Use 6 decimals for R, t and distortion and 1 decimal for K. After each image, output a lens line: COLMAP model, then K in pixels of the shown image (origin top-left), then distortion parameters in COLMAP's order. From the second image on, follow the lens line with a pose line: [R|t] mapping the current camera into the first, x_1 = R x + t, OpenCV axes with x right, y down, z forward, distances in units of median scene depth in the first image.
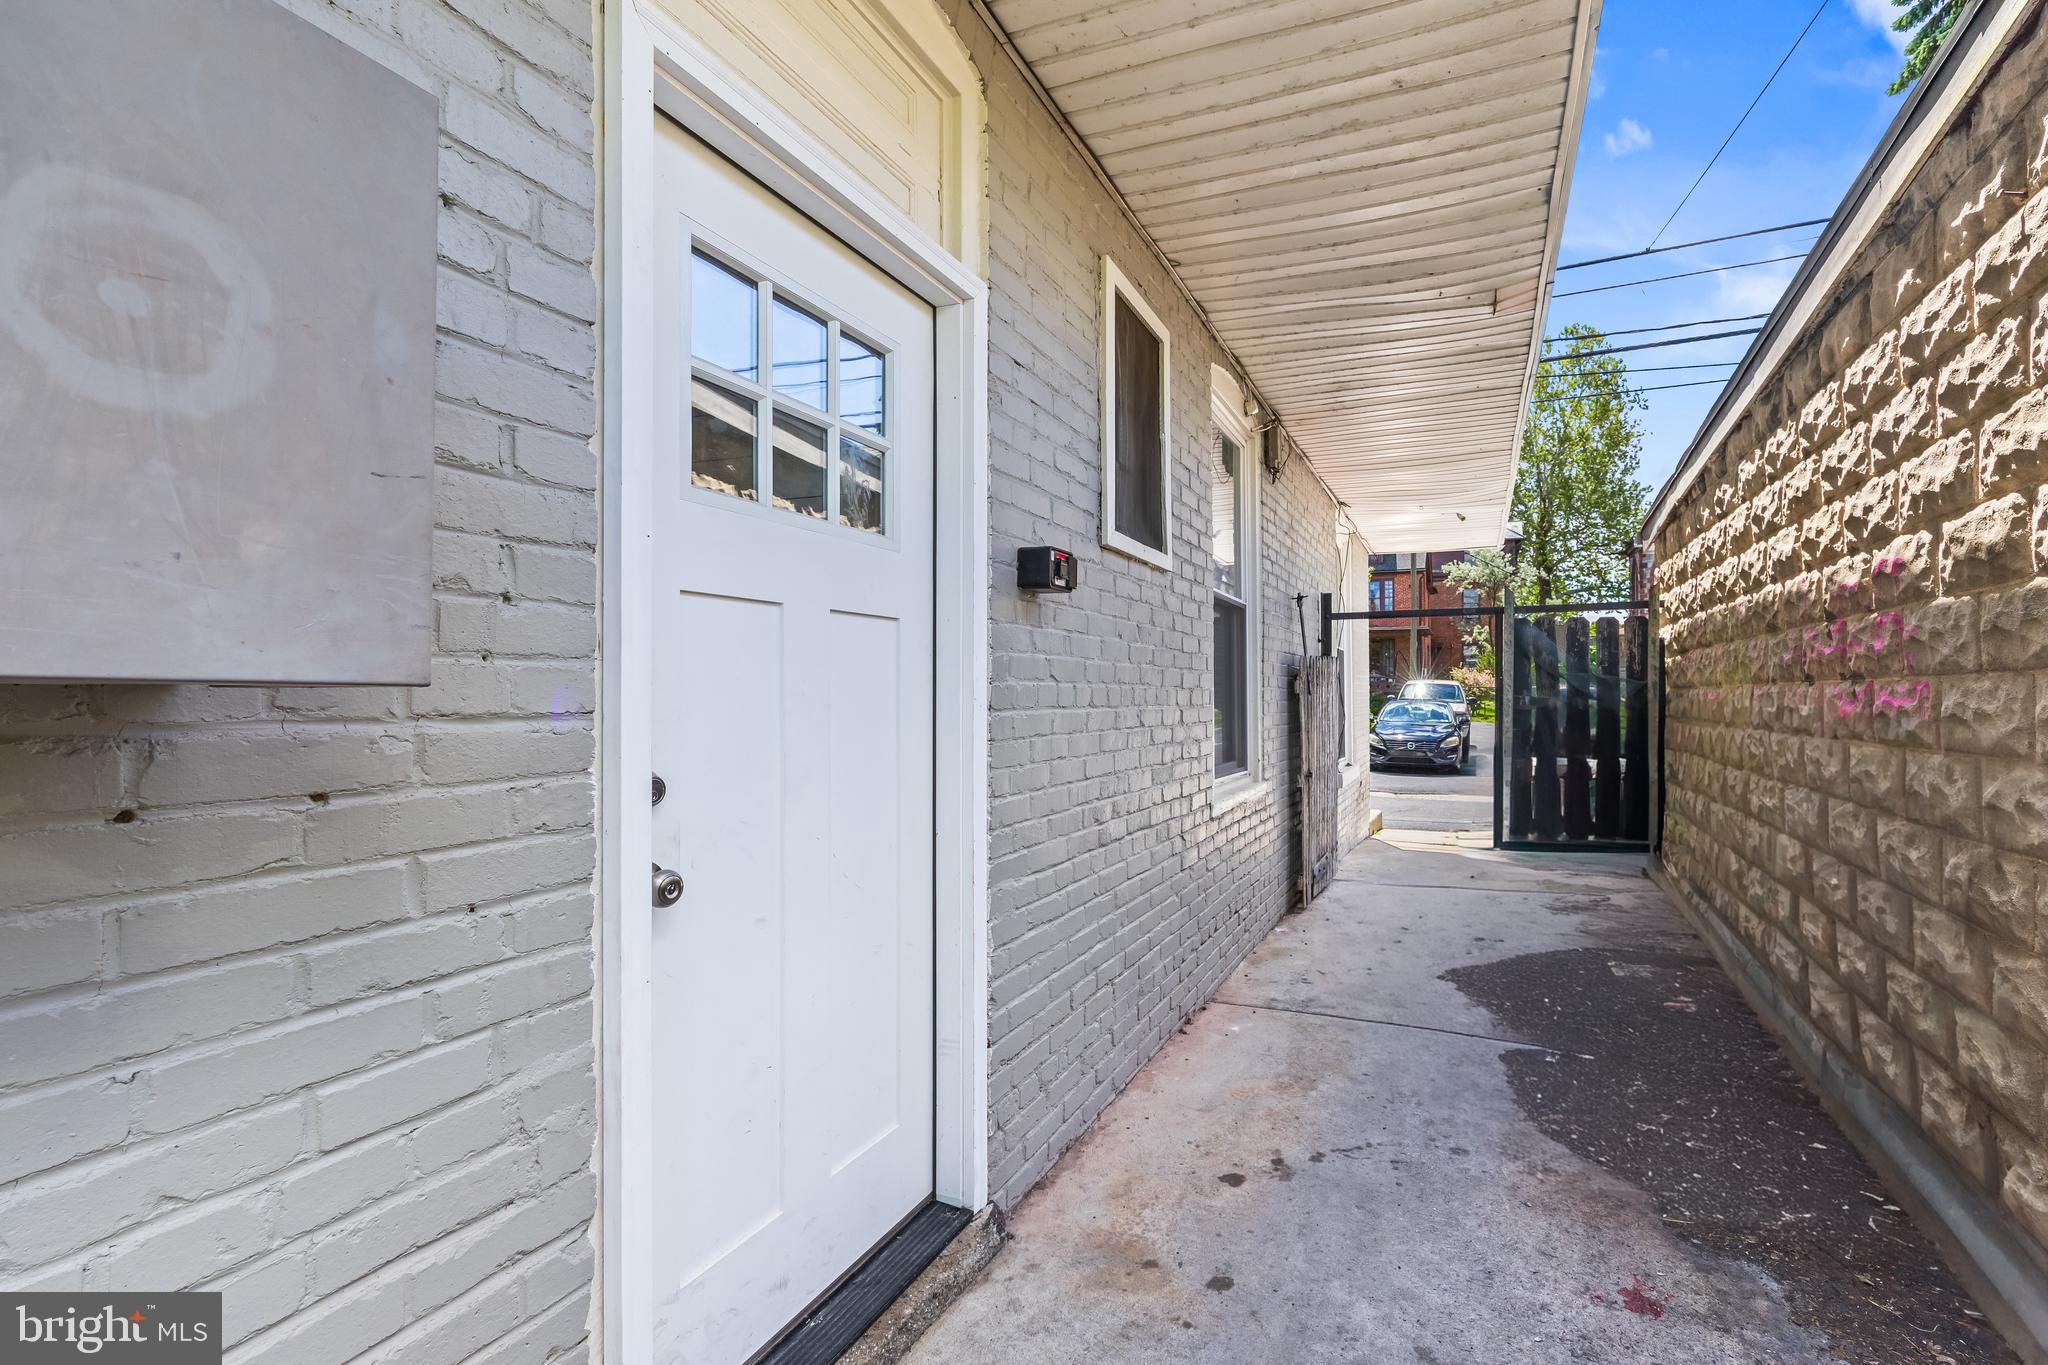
lens RADIAL K [[984.6, 0, 1026.0], [0, 984.6, 686.6], [0, 0, 1]] dist [-0.004734, 0.003794]
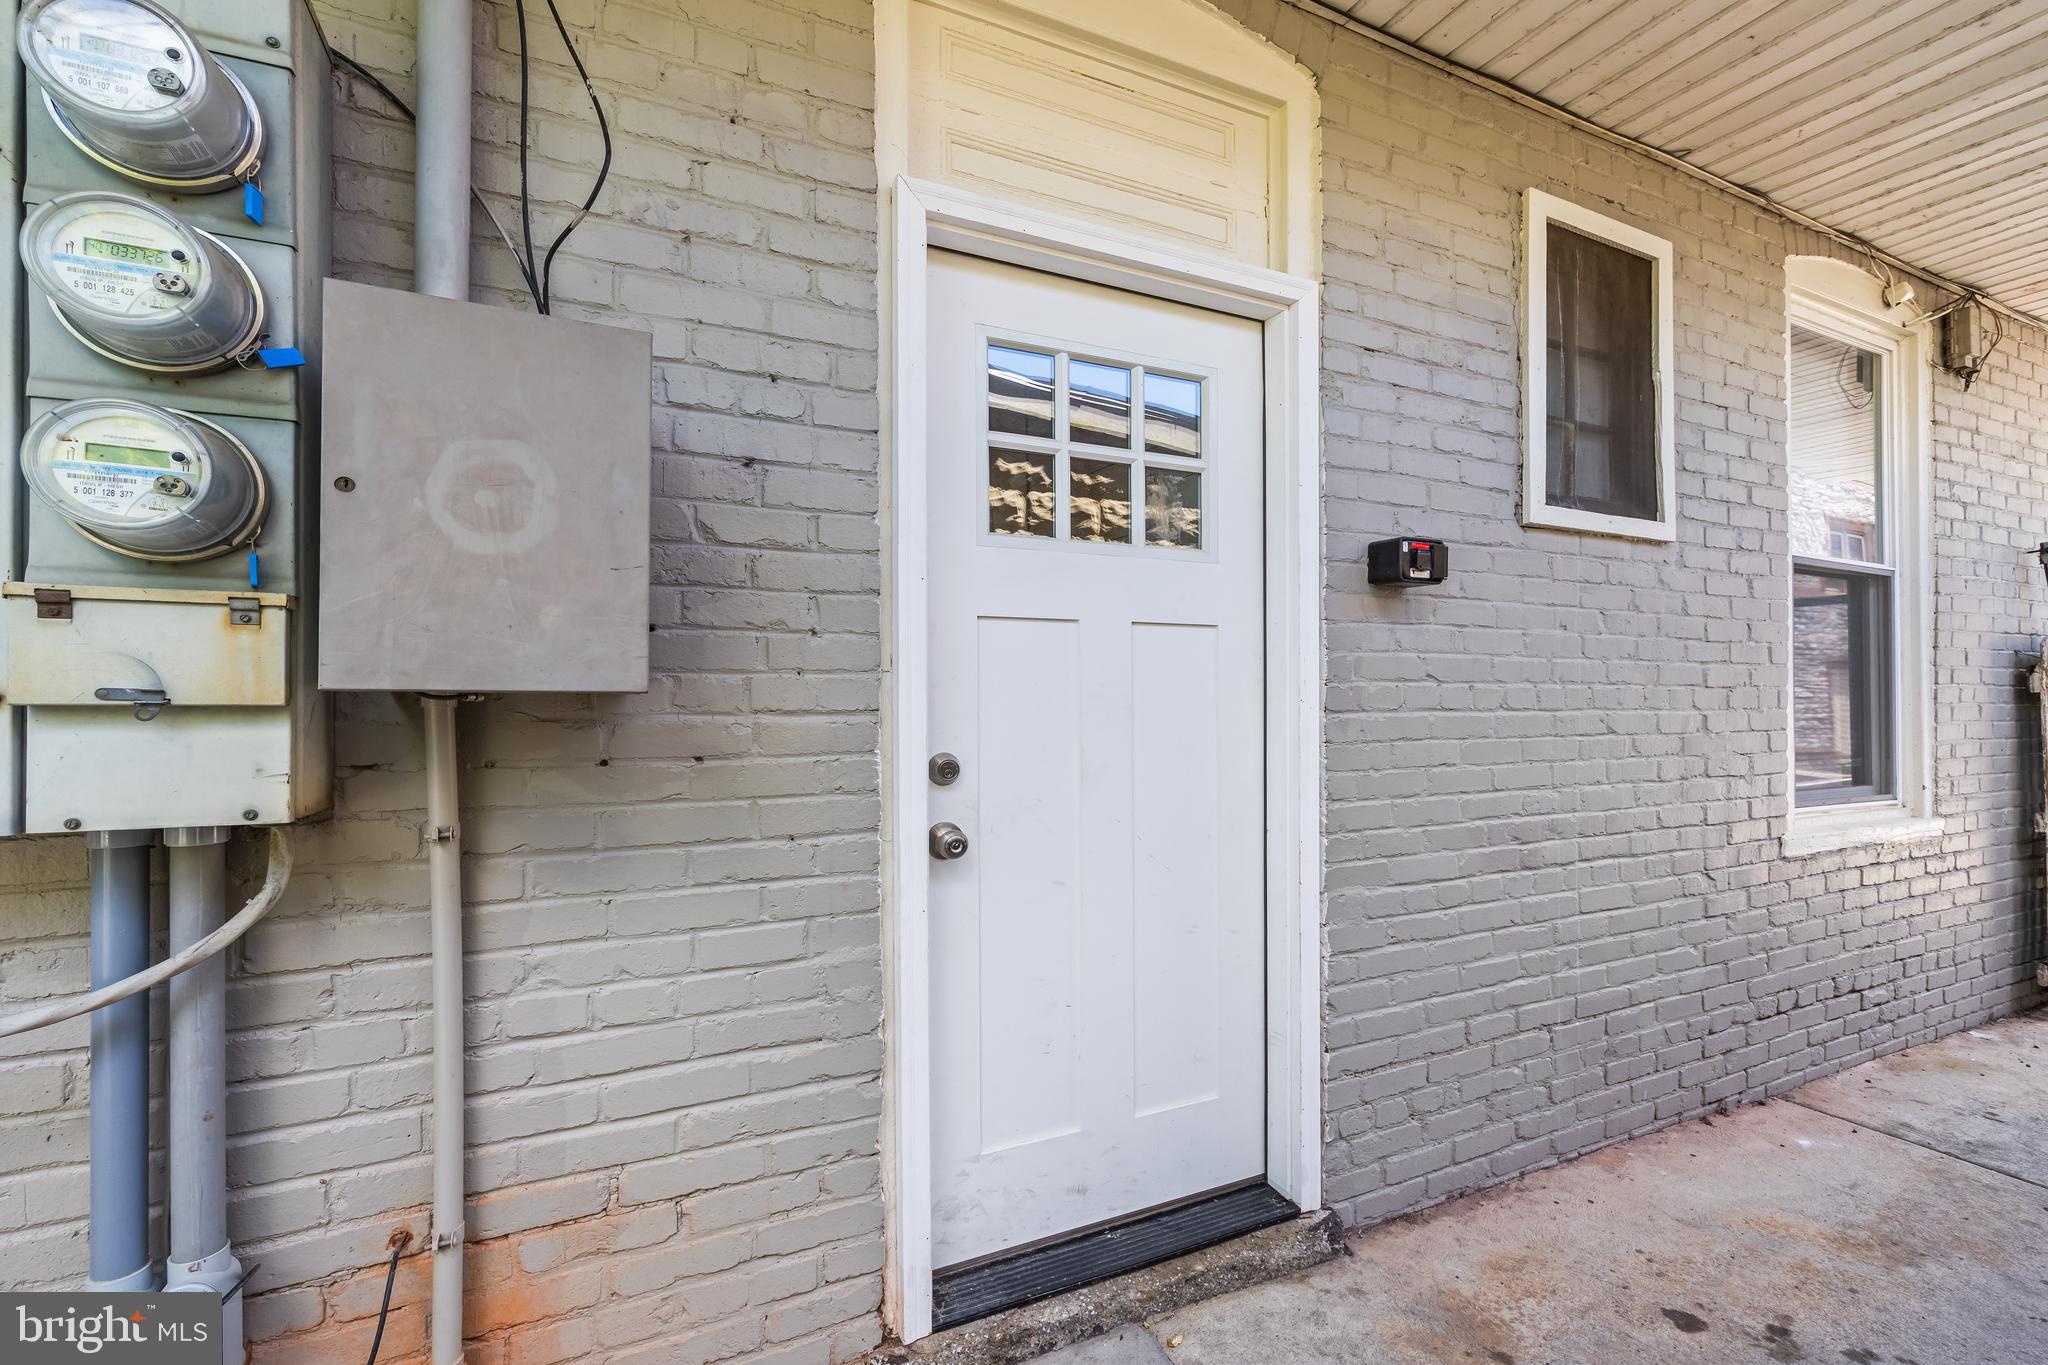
lens RADIAL K [[858.4, 0, 1024.5], [0, 858.4, 694.9], [0, 0, 1]] dist [-0.001793, 0.001196]
pose [[0.710277, -0.002297, -0.703918, 0.357348], [0.008064, 0.999956, 0.004873, 0.000329], [0.703876, -0.009138, 0.710264, 0.176949]]
